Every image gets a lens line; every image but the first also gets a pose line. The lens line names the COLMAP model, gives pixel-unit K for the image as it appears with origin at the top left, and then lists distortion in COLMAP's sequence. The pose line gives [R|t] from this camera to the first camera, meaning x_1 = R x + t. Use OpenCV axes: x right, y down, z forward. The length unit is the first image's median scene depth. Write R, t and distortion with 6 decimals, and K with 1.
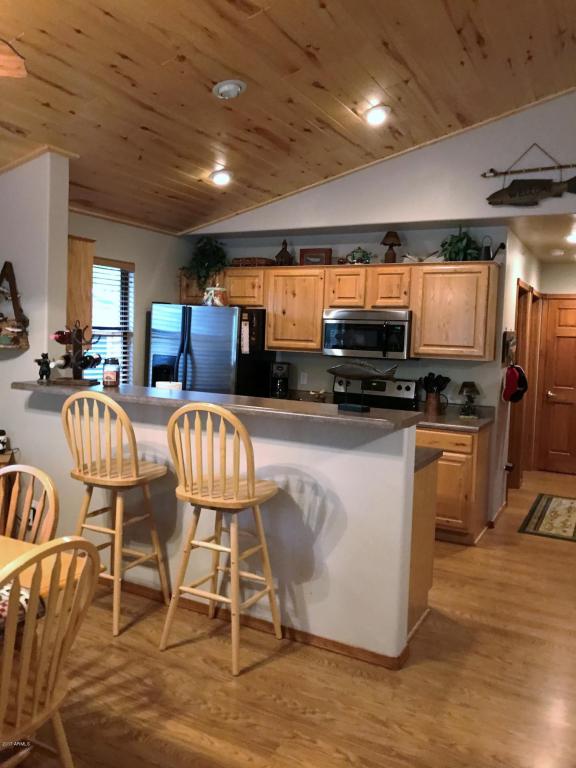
lens RADIAL K [[625.3, 0, 279.8], [0, 625.3, 371.2], [0, 0, 1]] dist [0.037481, -0.028091]
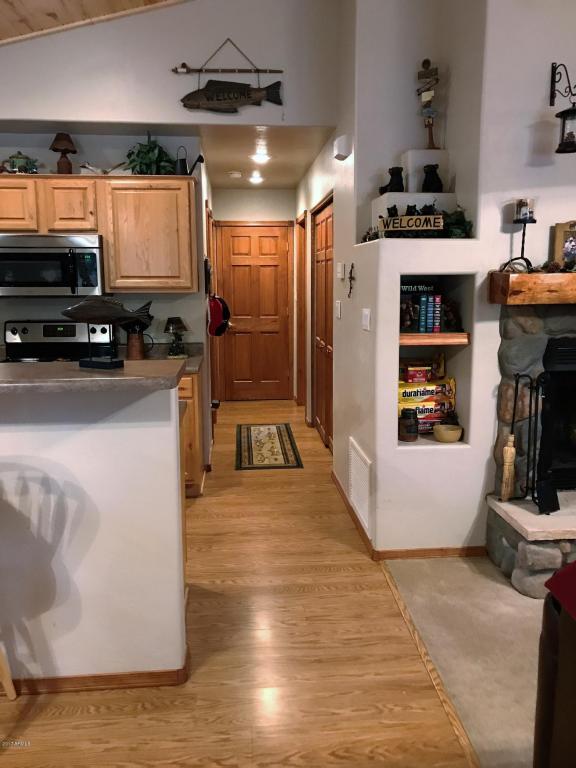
lens RADIAL K [[625.3, 0, 287.6], [0, 625.3, 380.2], [0, 0, 1]] dist [0.037481, -0.028091]
pose [[0.838611, -0.125911, 0.529979, -0.045258], [0.064333, 0.989003, 0.133168, -0.002839], [-0.540918, -0.077581, 0.837489, 0.163155]]
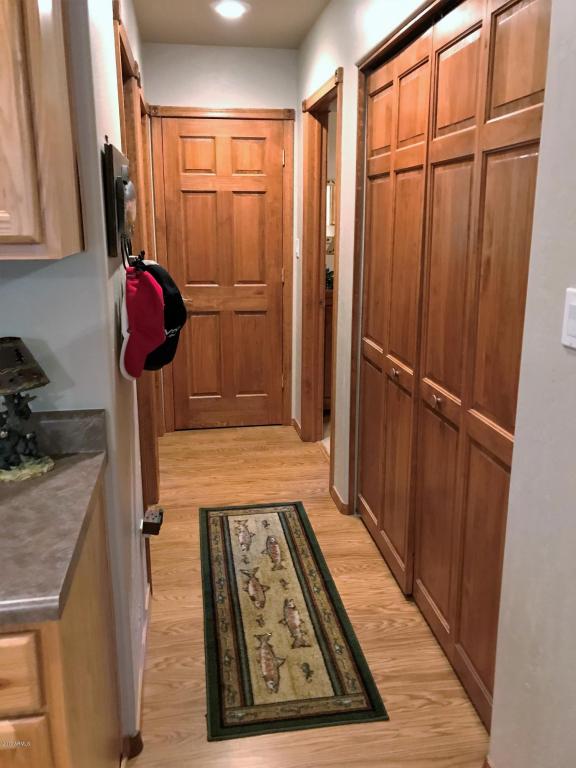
lens RADIAL K [[625.3, 0, 280.3], [0, 625.3, 371.2], [0, 0, 1]] dist [0.037481, -0.028091]
pose [[0.798007, -0.175591, 0.576500, 0.240061], [0.061409, 0.975325, 0.212062, -0.019000], [-0.599511, -0.133824, 0.789099, 0.717142]]
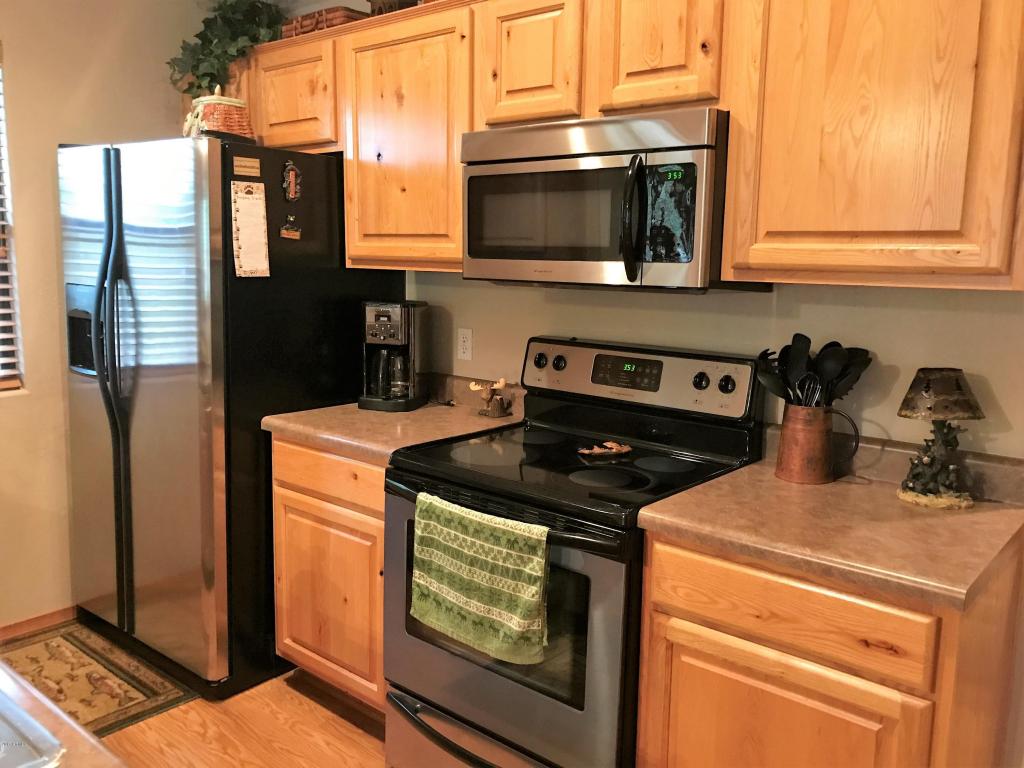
lens RADIAL K [[833.8, 0, 514.9], [0, 833.8, 380.7], [0, 0, 1]] dist [0.037481, -0.028091]
pose [[0.977142, 0.012545, -0.212219, 0.198347], [0.005937, 0.996258, 0.086226, -0.010216], [0.212507, -0.085515, 0.973410, 0.606390]]
